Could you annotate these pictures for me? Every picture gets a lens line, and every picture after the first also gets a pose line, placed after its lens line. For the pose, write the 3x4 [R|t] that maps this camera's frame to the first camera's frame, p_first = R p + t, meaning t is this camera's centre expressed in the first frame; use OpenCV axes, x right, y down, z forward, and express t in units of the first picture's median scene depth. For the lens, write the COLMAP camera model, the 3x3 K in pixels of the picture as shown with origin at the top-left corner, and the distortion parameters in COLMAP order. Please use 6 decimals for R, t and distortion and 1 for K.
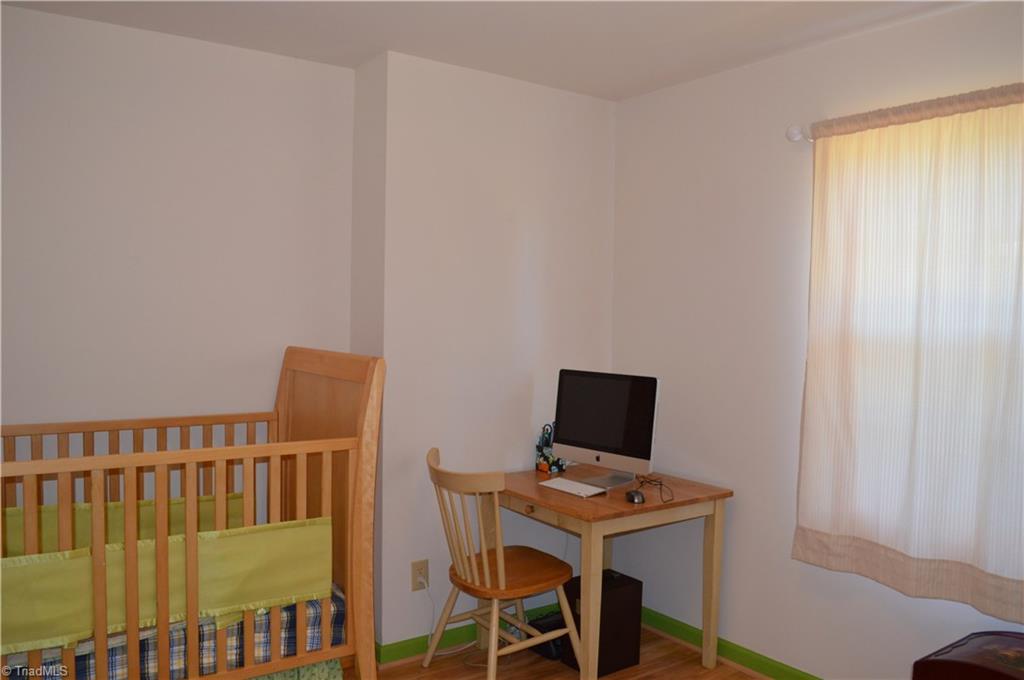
lens RADIAL K [[851.7, 0, 512.0], [0, 851.7, 340.0], [0, 0, 1]] dist [-0.077952, 0.000087]
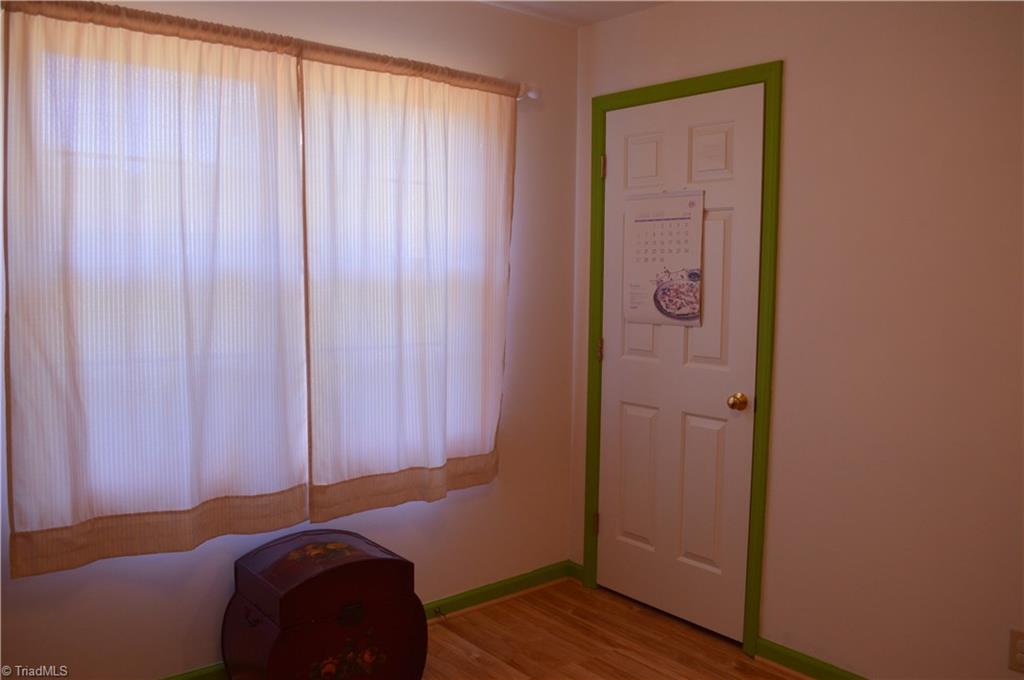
lens RADIAL K [[851.7, 0, 512.0], [0, 851.7, 340.0], [0, 0, 1]] dist [-0.077952, 0.000087]
pose [[-0.109891, -0.113905, 0.987395, -0.837147], [0.007165, 0.993295, 0.115383, -0.066074], [-0.993918, 0.019755, -0.108338, 1.284541]]
